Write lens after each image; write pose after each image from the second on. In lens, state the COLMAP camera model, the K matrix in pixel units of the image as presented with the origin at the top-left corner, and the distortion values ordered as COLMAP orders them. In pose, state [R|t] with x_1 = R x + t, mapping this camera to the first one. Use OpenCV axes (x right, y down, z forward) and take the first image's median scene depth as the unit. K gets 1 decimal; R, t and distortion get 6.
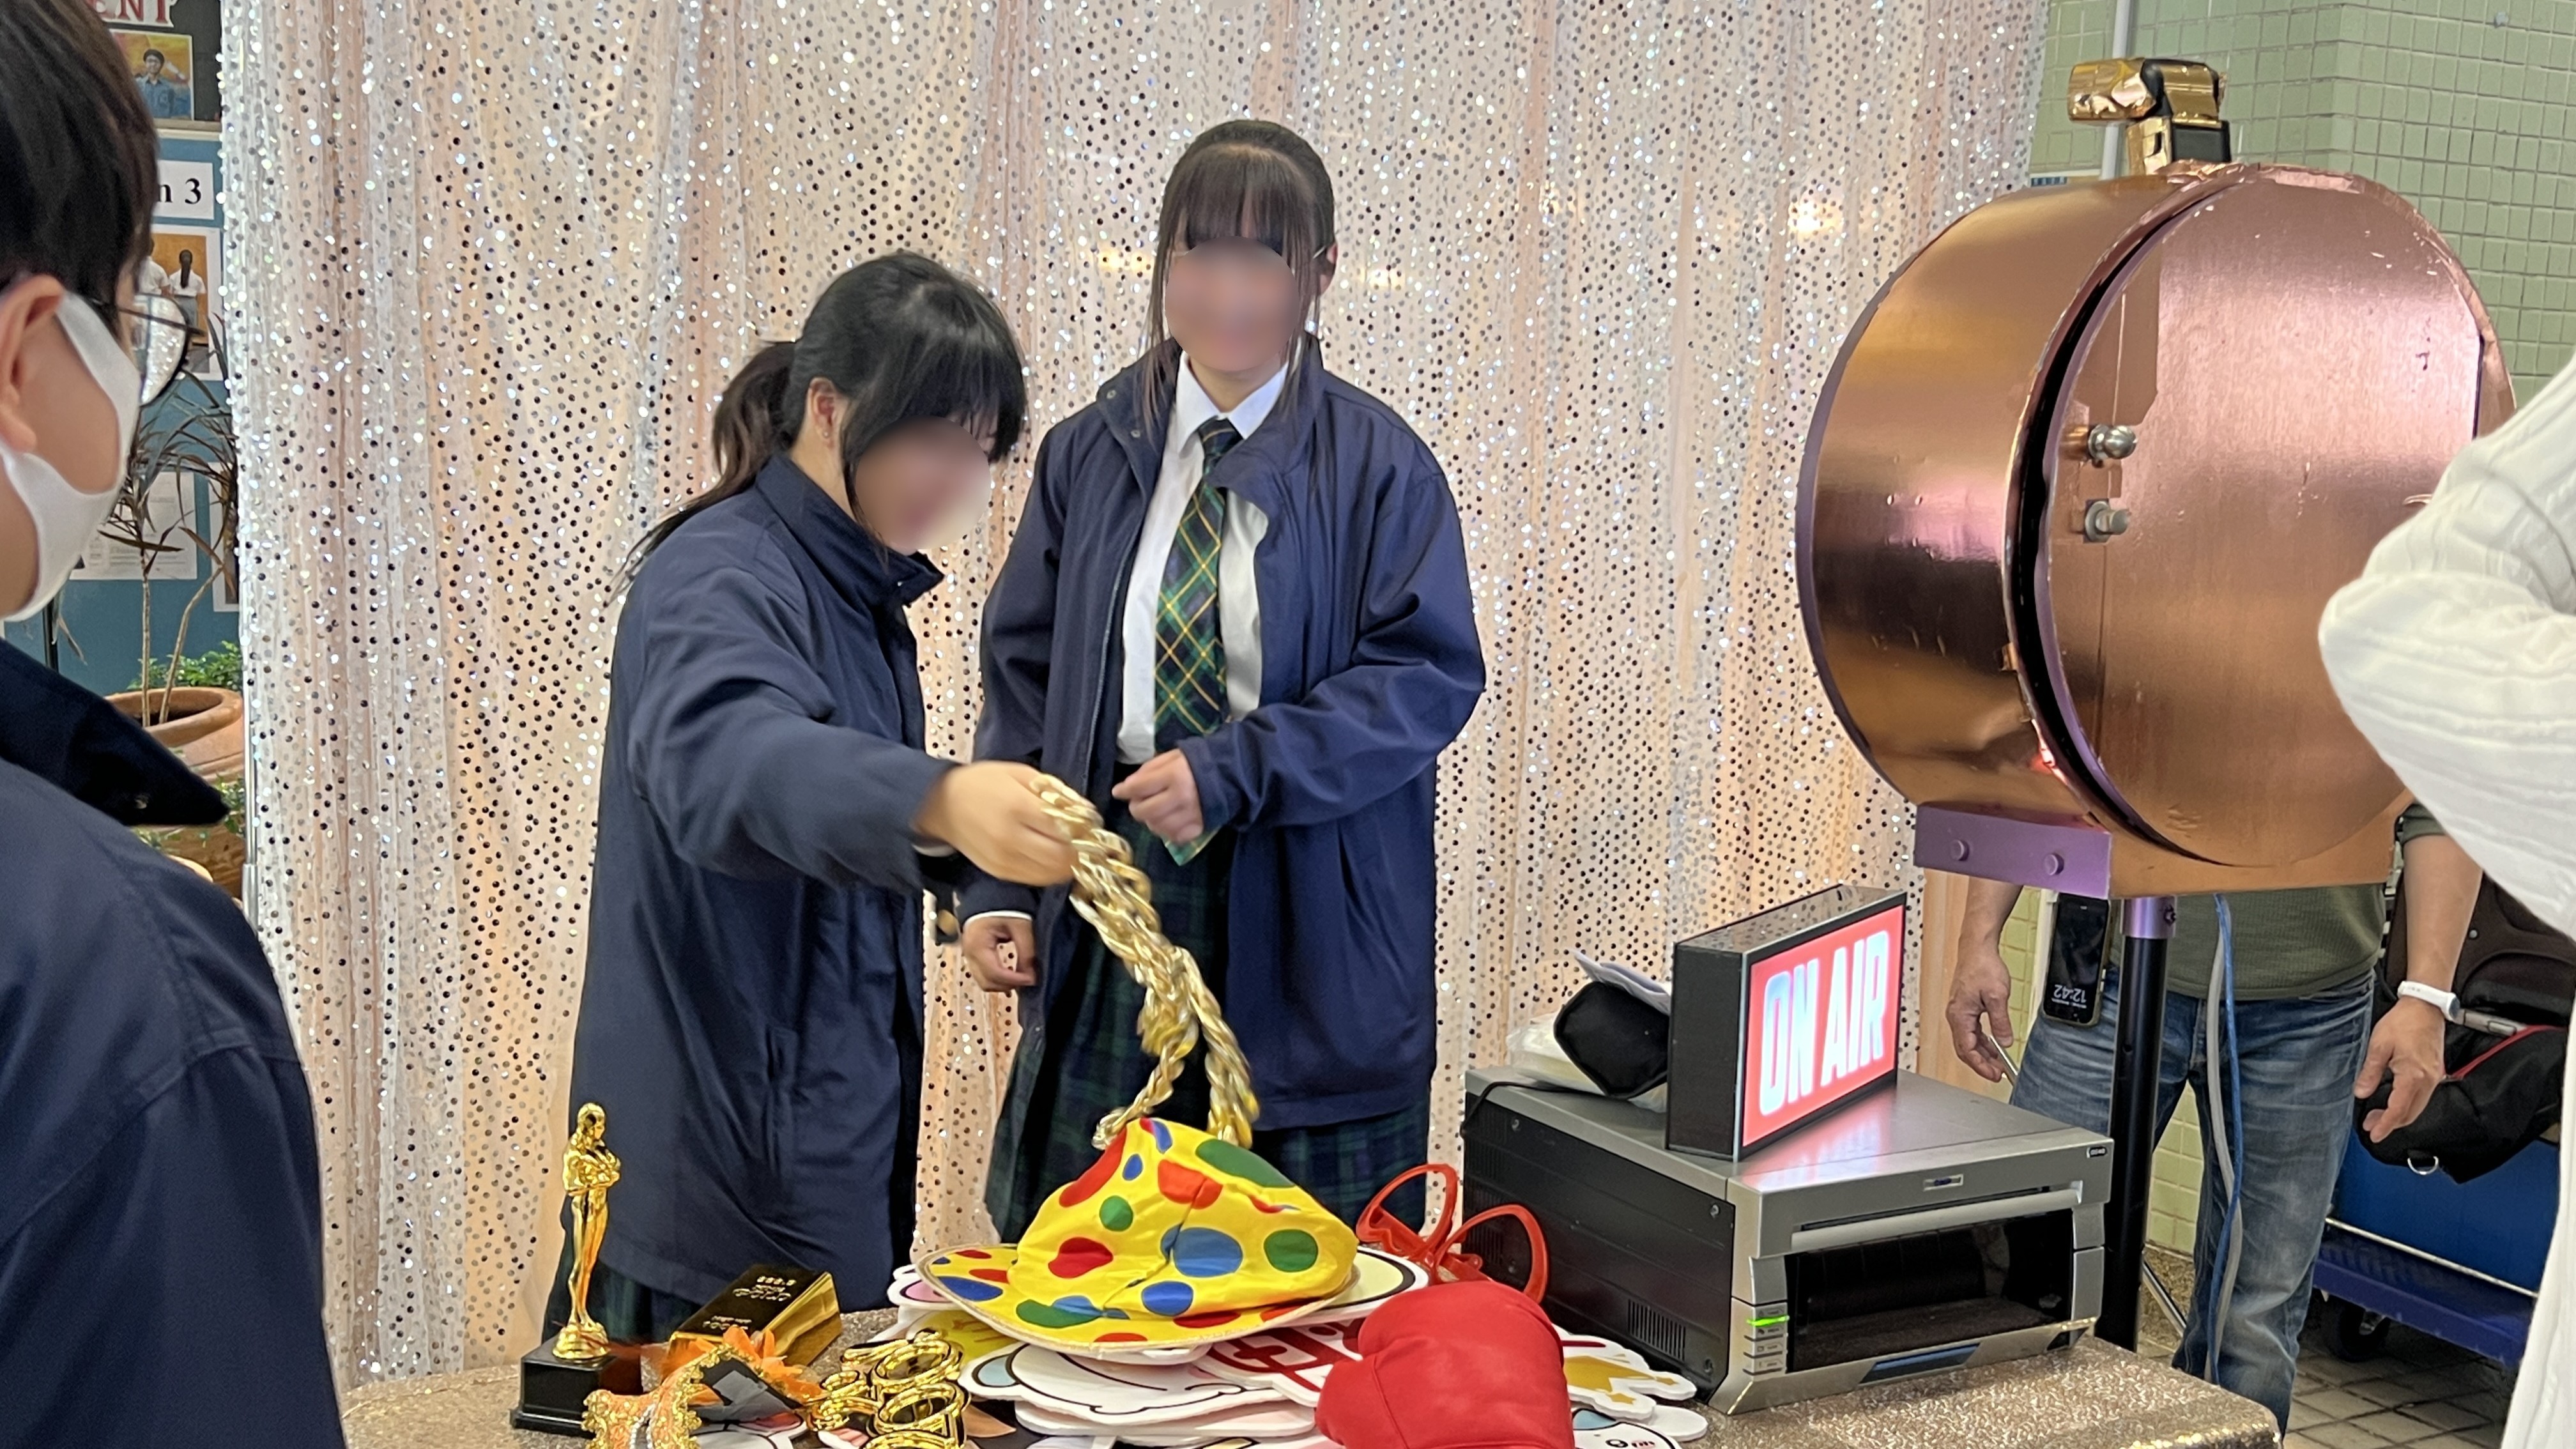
lens RADIAL K [[2698.6, 0, 1319.8], [0, 2698.6, 876.2], [0, 0, 1]] dist [0.141743, -0.526434]
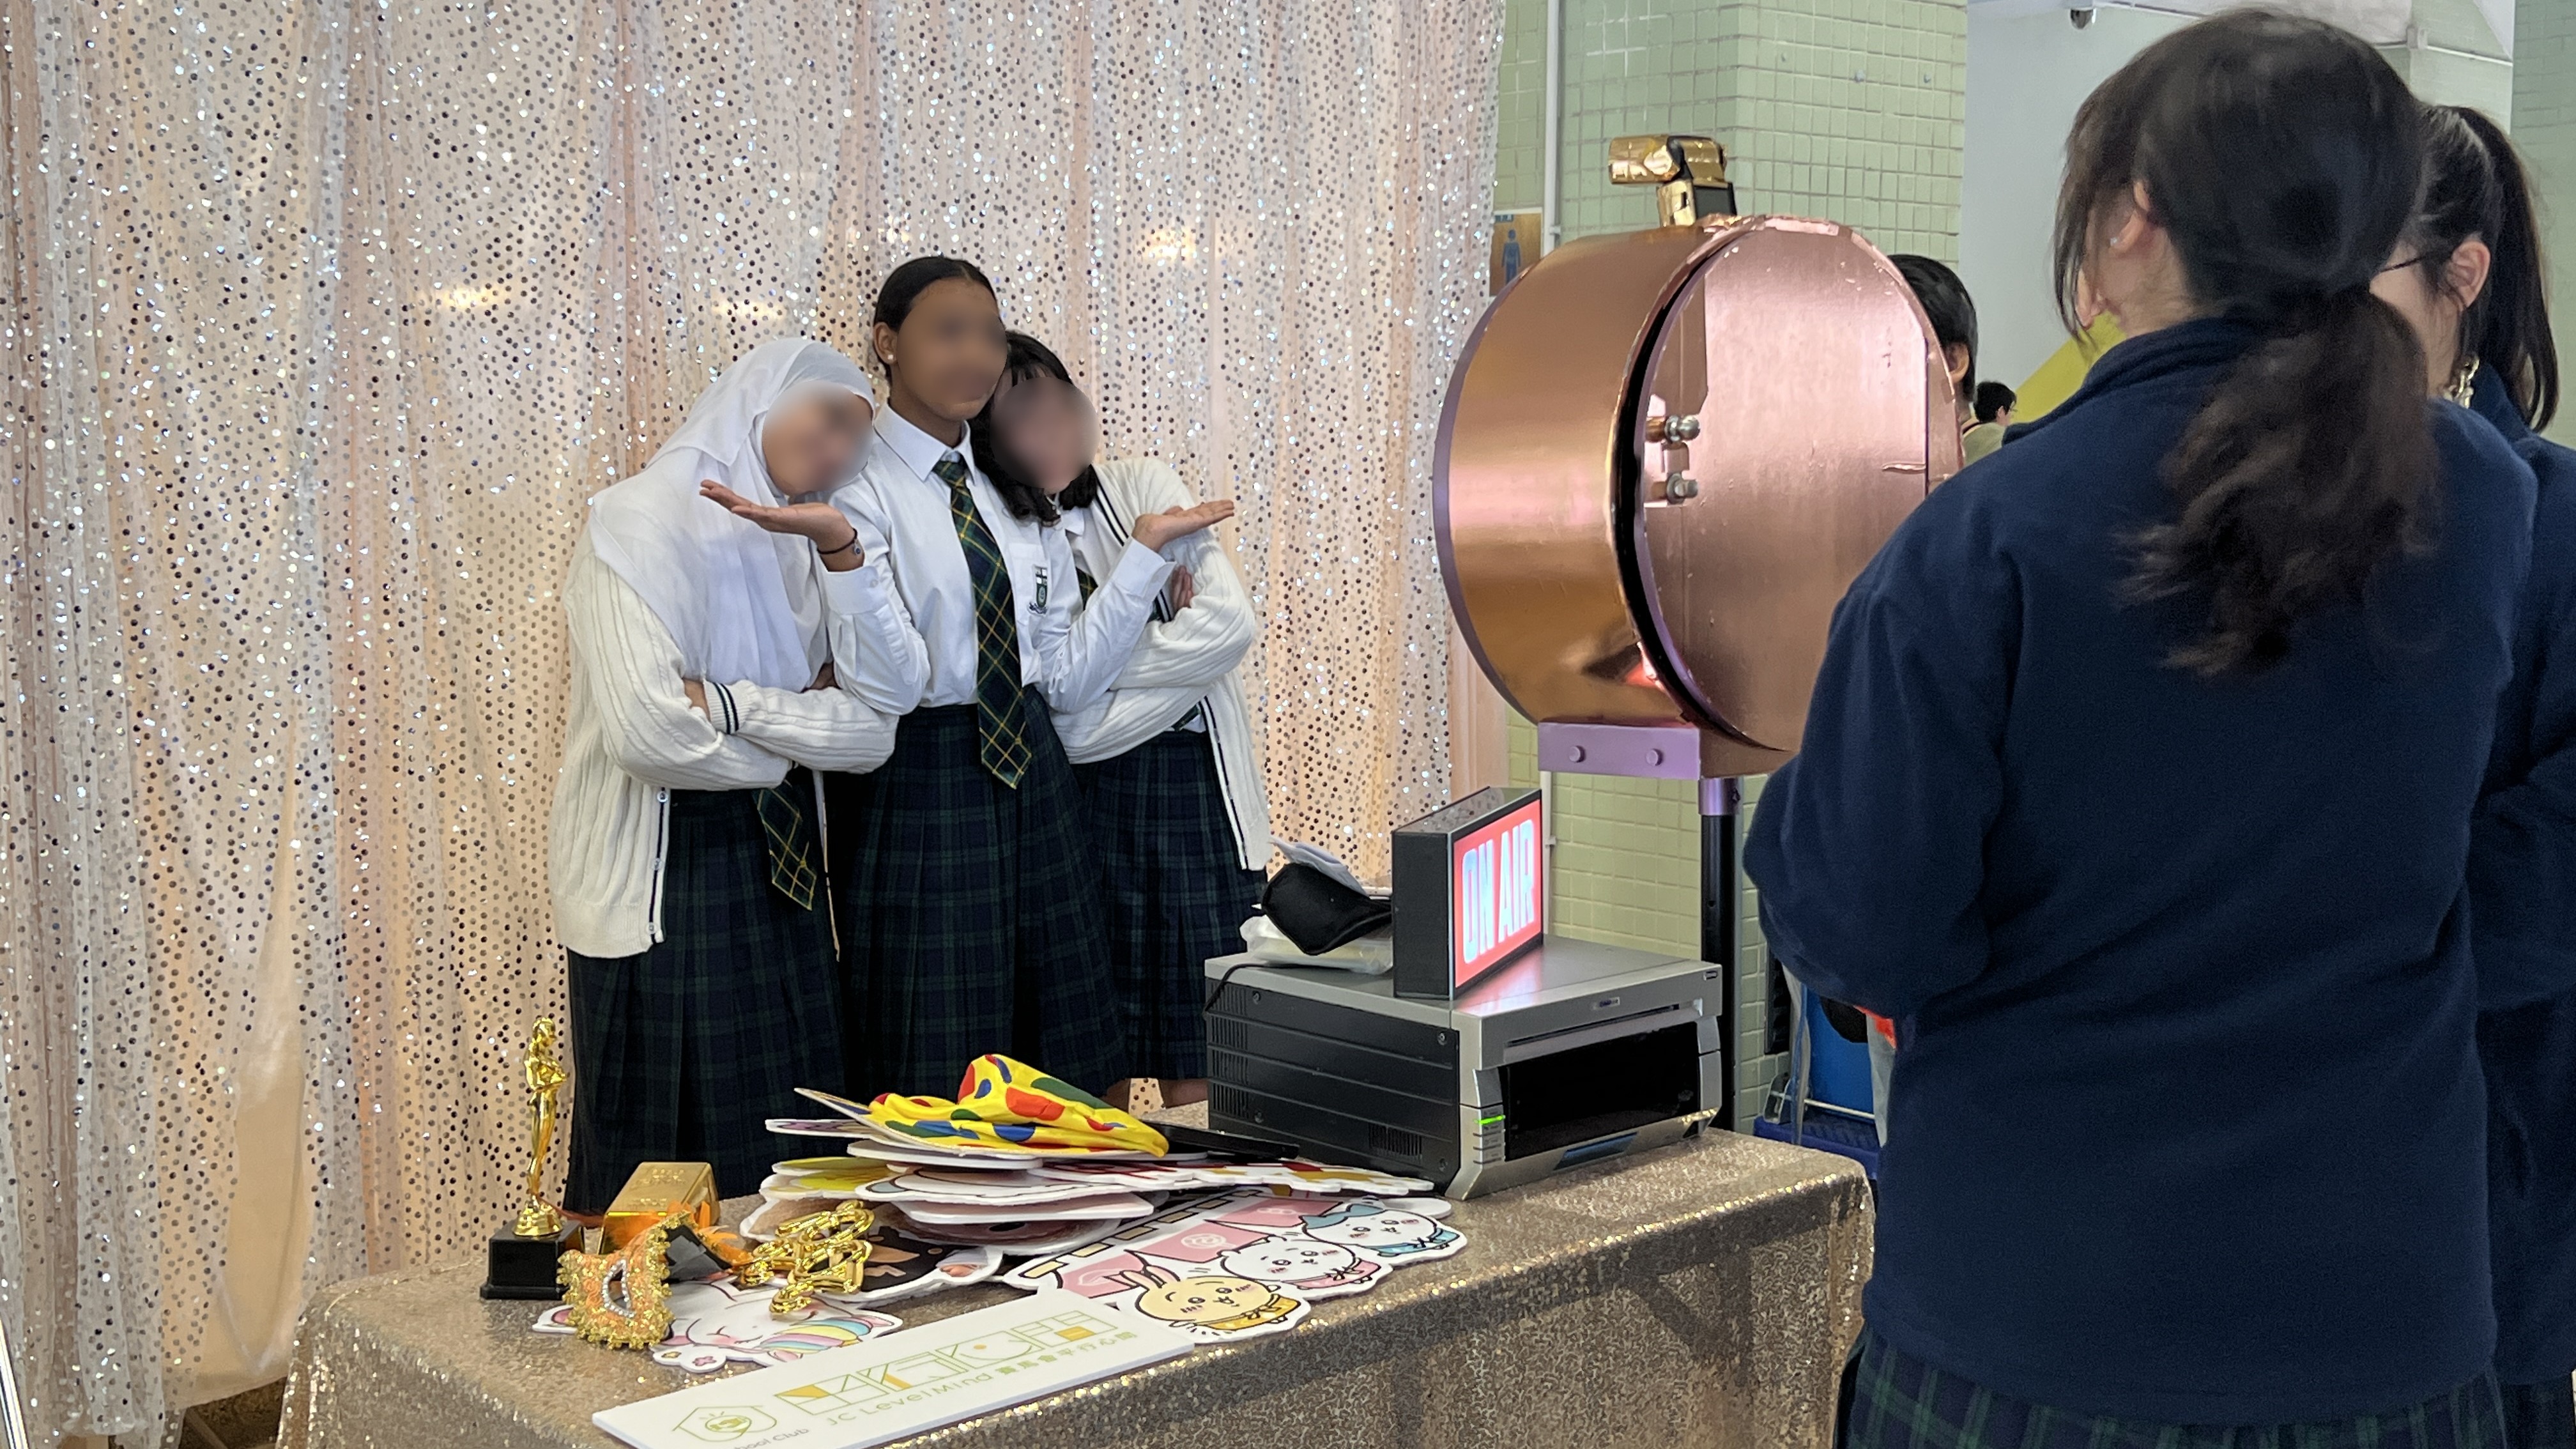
lens RADIAL K [[2930.6, 0, 1288.0], [0, 2930.6, 724.5], [0, 0, 1]] dist [0.150258, -0.675895]
pose [[0.969932, -0.058763, 0.236176, -0.210439], [0.076015, 0.995011, -0.064610, 0.053517], [-0.231201, 0.080621, 0.969560, -0.284936]]
